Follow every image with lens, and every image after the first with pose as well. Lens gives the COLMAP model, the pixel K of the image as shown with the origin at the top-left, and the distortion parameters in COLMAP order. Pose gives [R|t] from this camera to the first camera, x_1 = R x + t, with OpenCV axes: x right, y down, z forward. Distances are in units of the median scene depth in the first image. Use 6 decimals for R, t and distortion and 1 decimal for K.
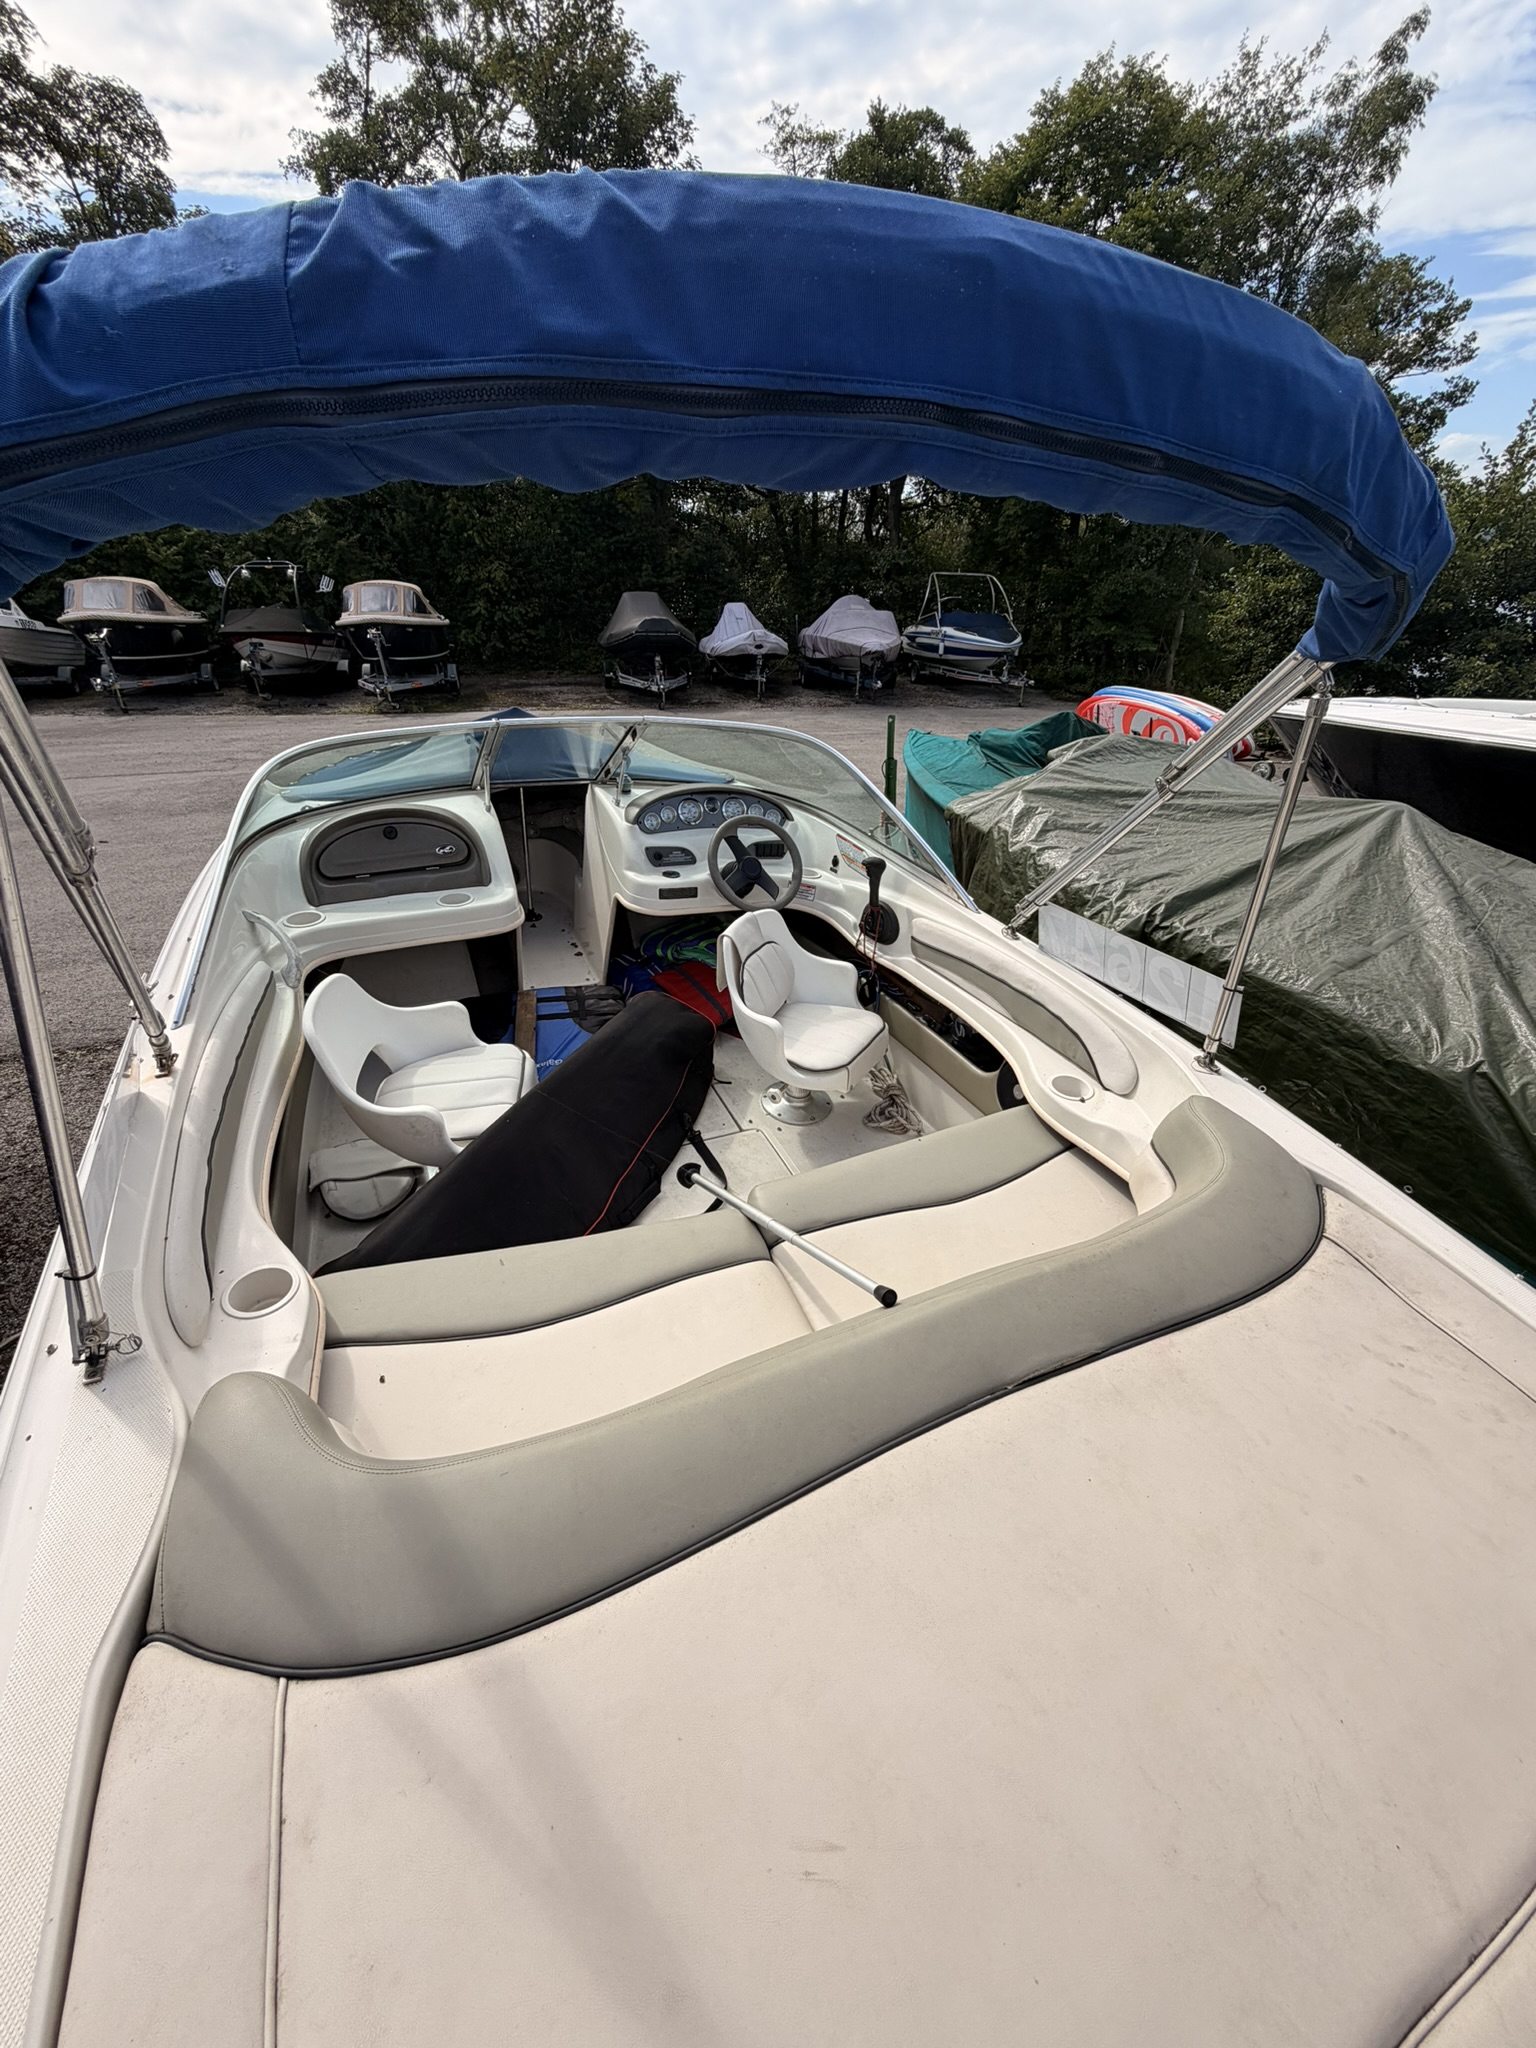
lens RADIAL K [[821.1, 0, 772.6], [0, 821.1, 1014.2], [0, 0, 1]] dist [0.002498, -0.000002]
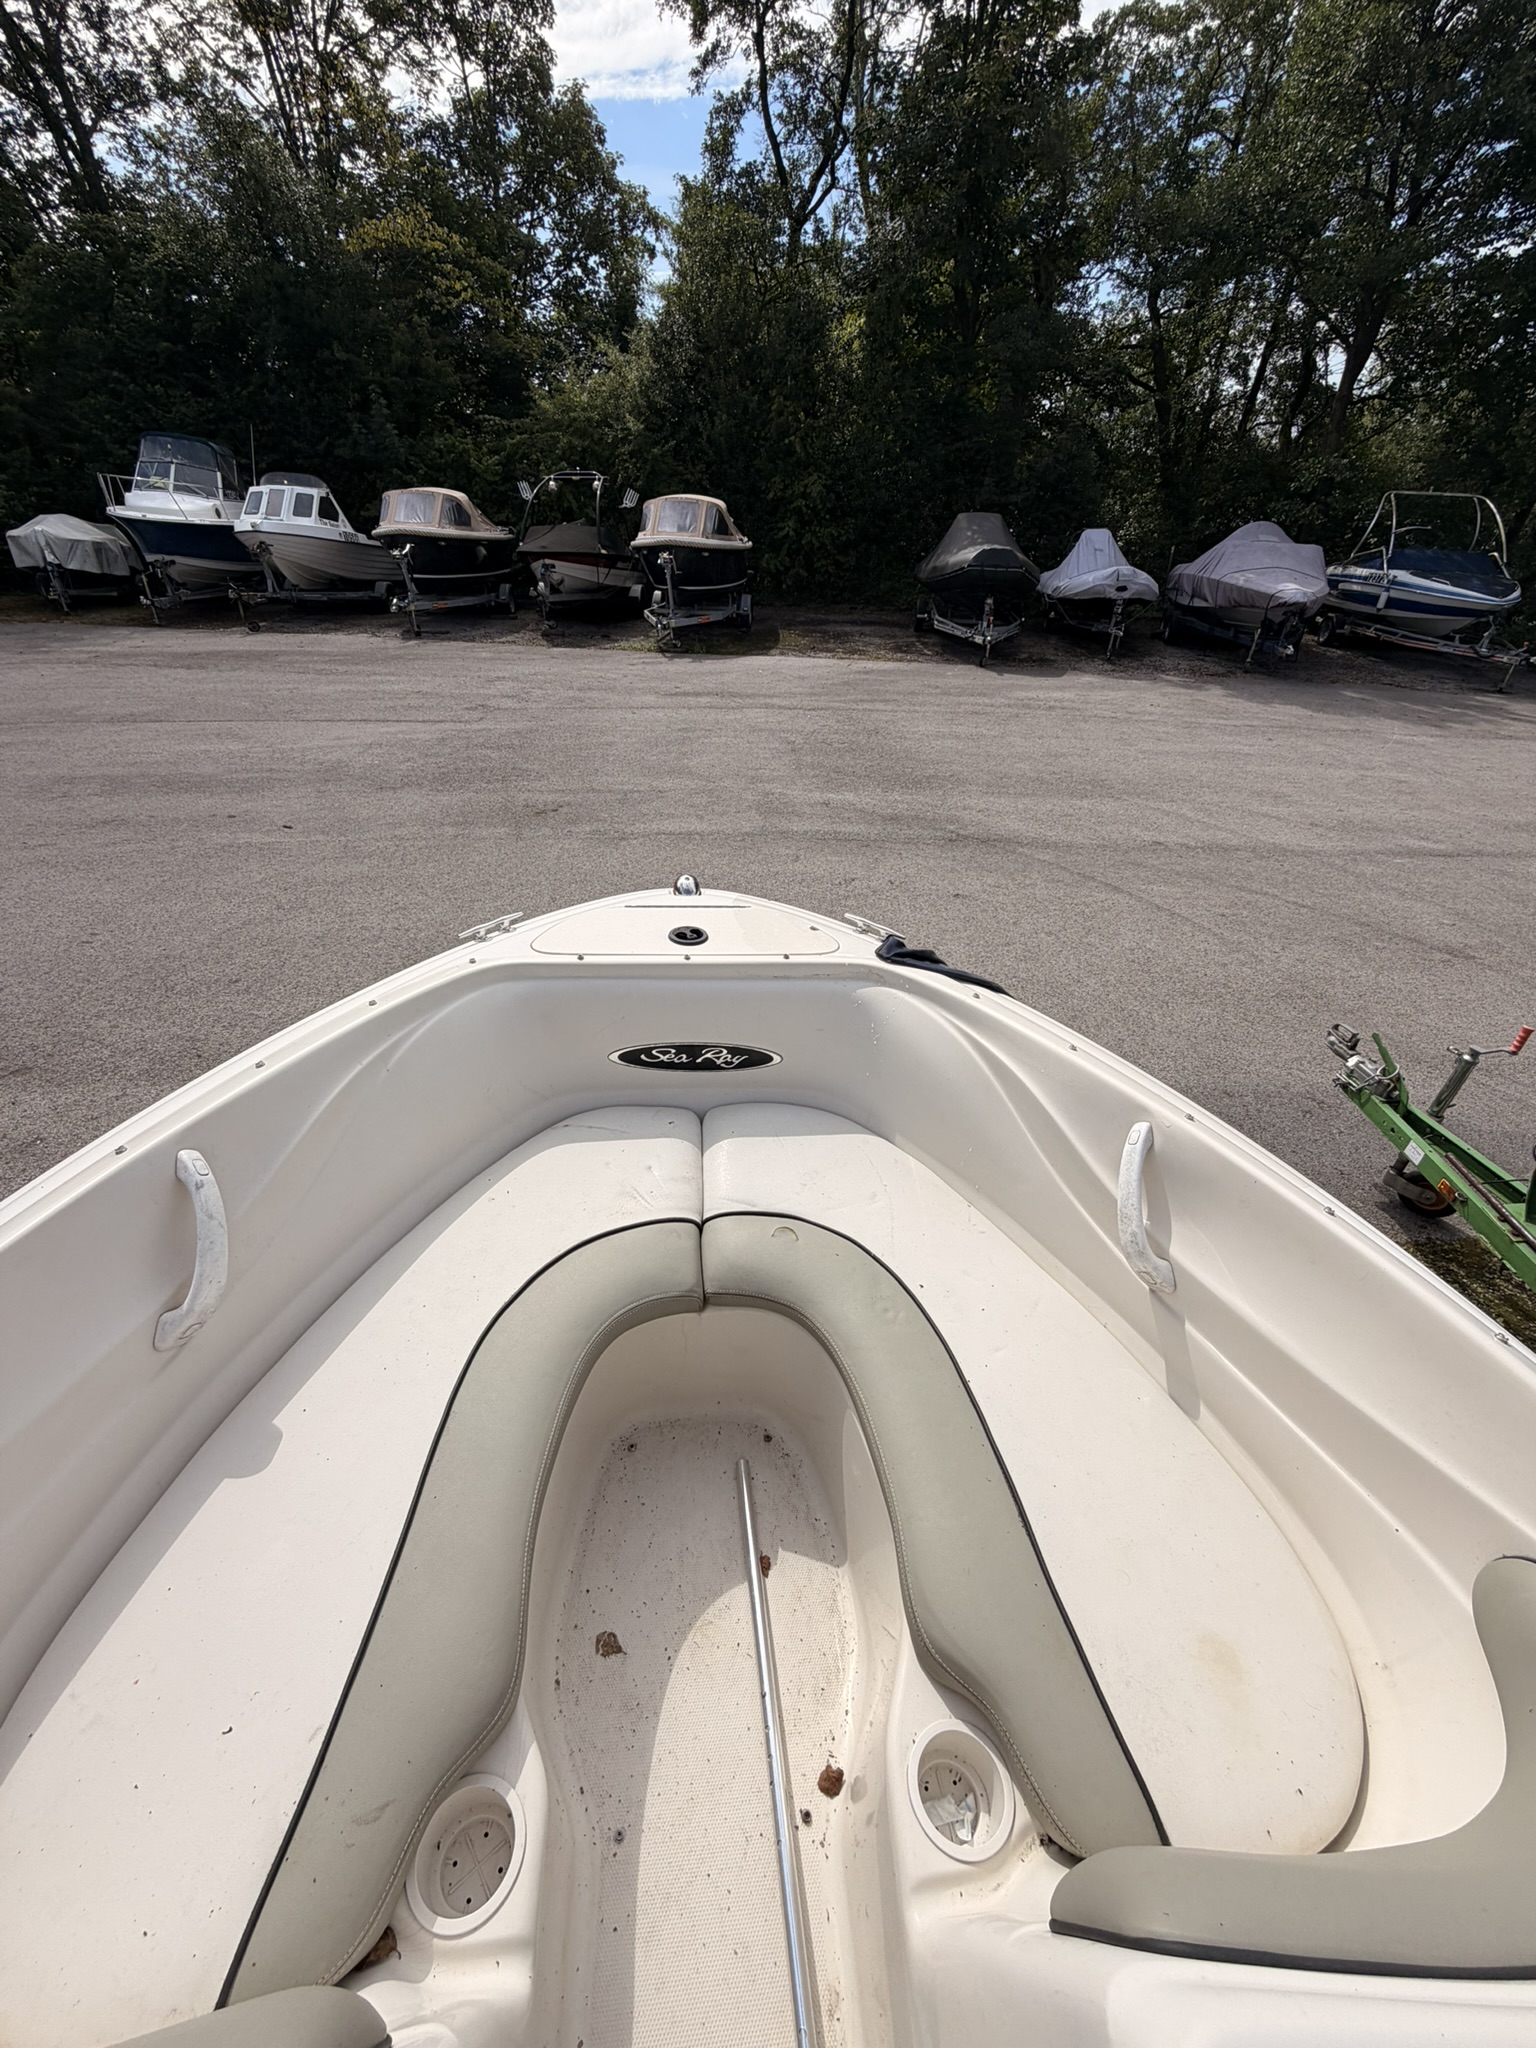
lens RADIAL K [[821.1, 0, 768.4], [0, 821.1, 1011.1], [0, 0, 1]] dist [0.002498, -0.000002]
pose [[0.944420, 0.183047, -0.273064, -0.048693], [-0.162892, 0.982065, 0.094943, -0.078821], [0.285546, -0.045186, 0.957299, 0.150602]]
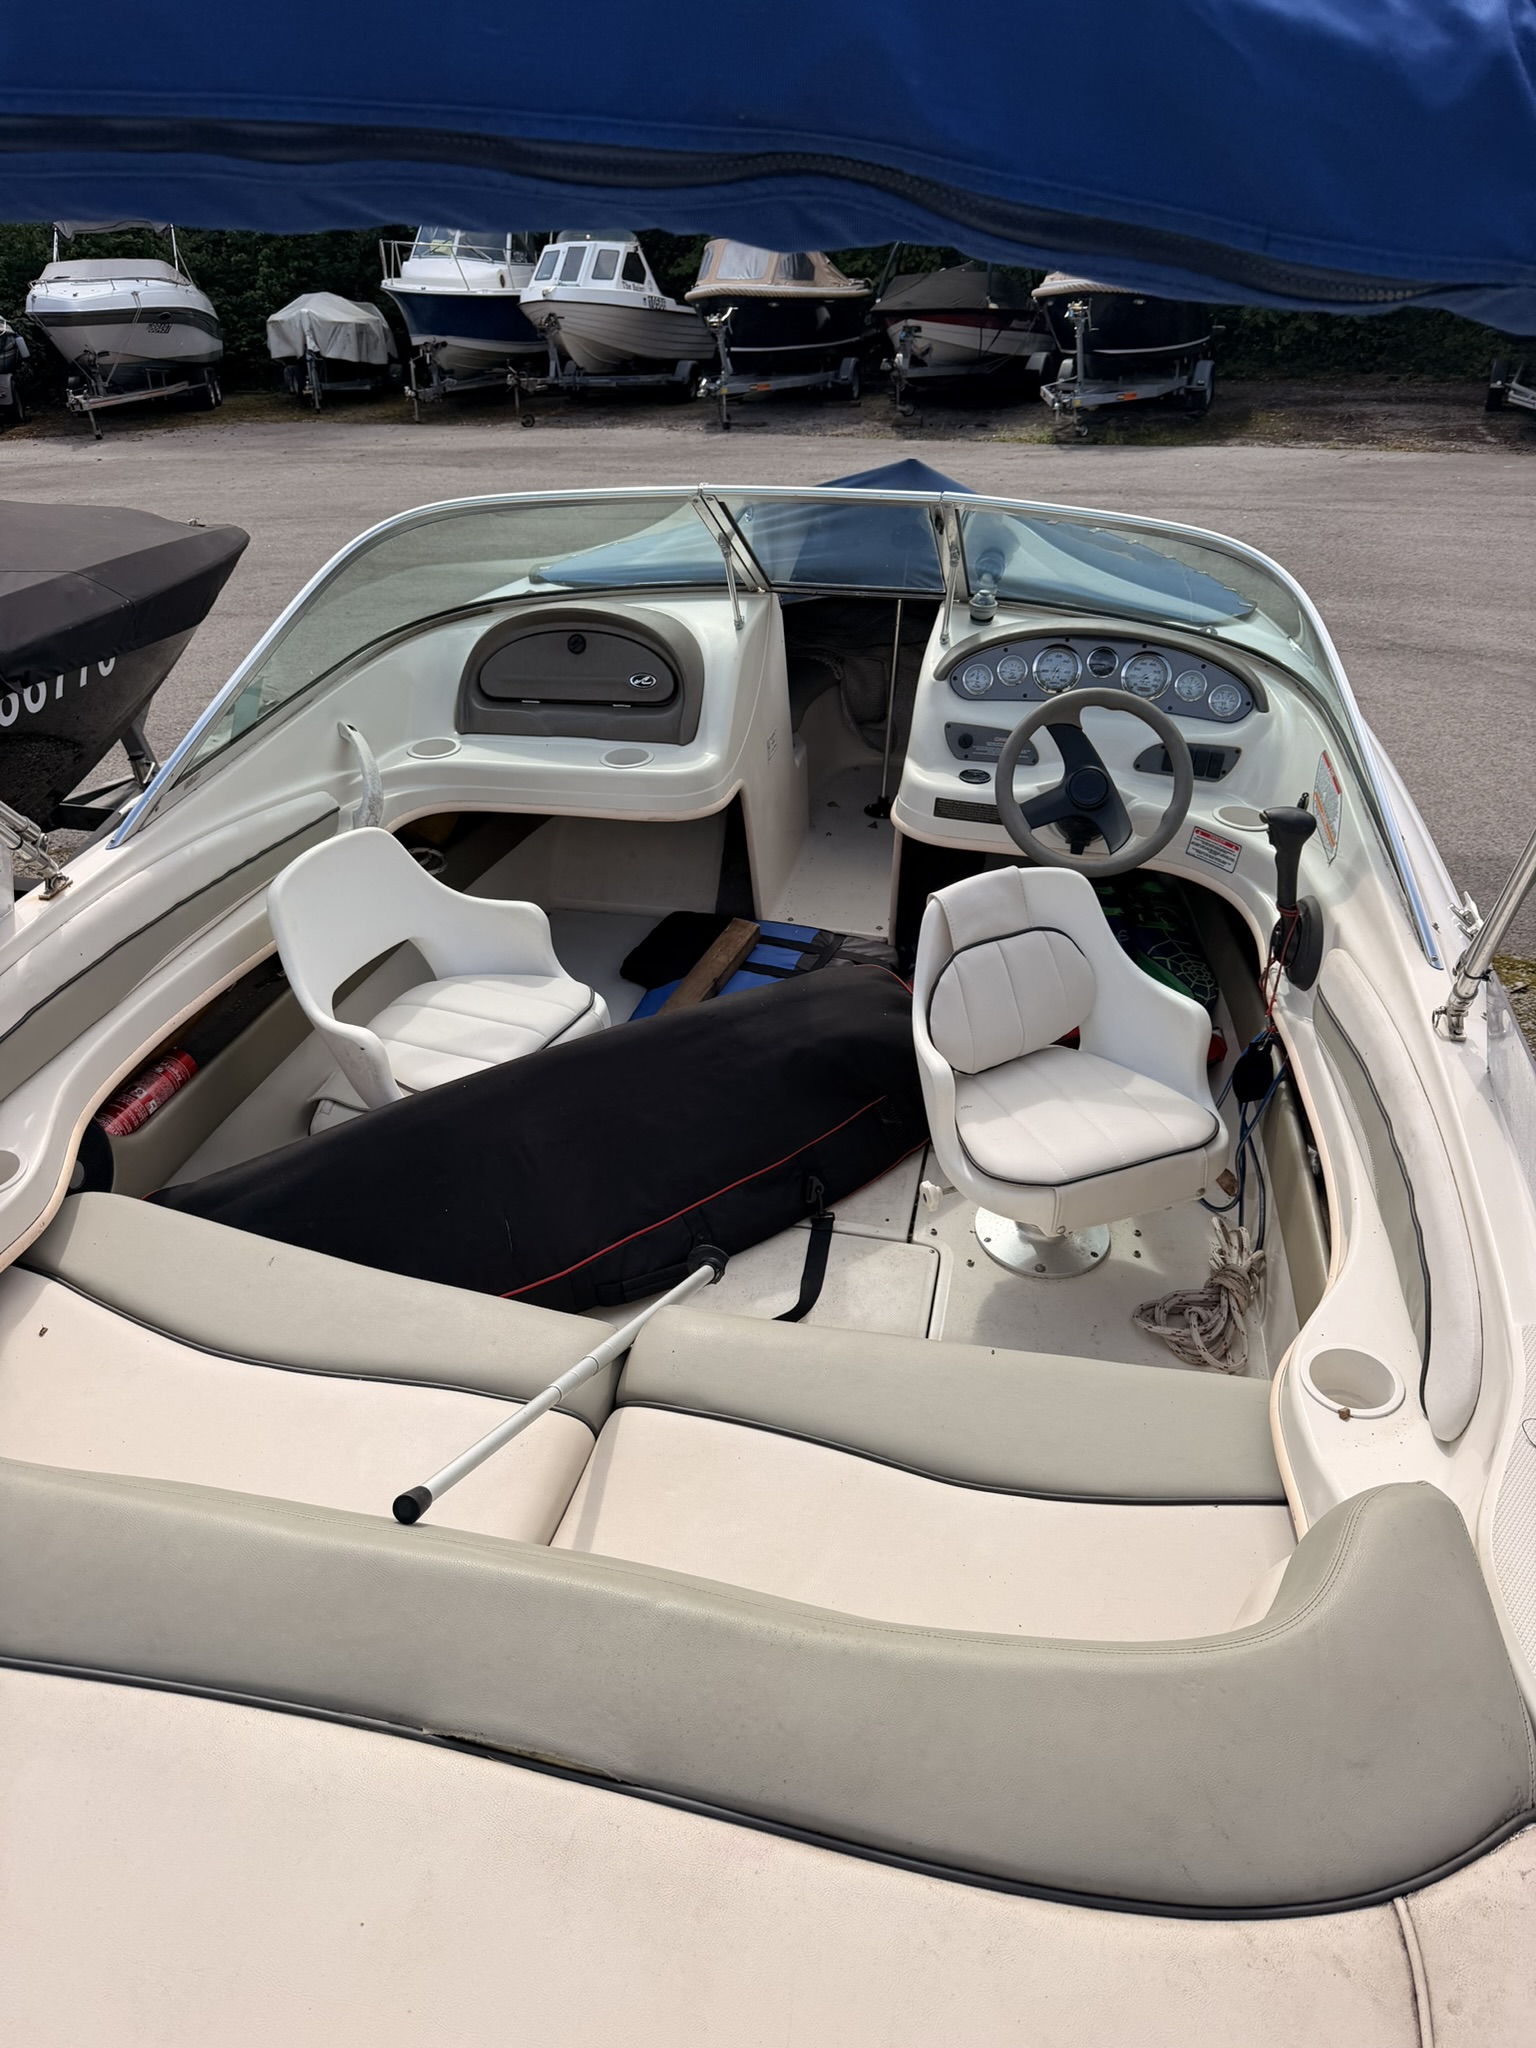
lens RADIAL K [[1457.9, 0, 760.2], [0, 1457.9, 1010.3], [0, 0, 1]] dist [0.028058, -0.039315]
pose [[0.786367, 0.258258, -0.561186, 0.056671], [-0.248360, 0.963940, 0.095589, -0.011408], [0.565636, 0.064208, 0.822151, 0.016318]]
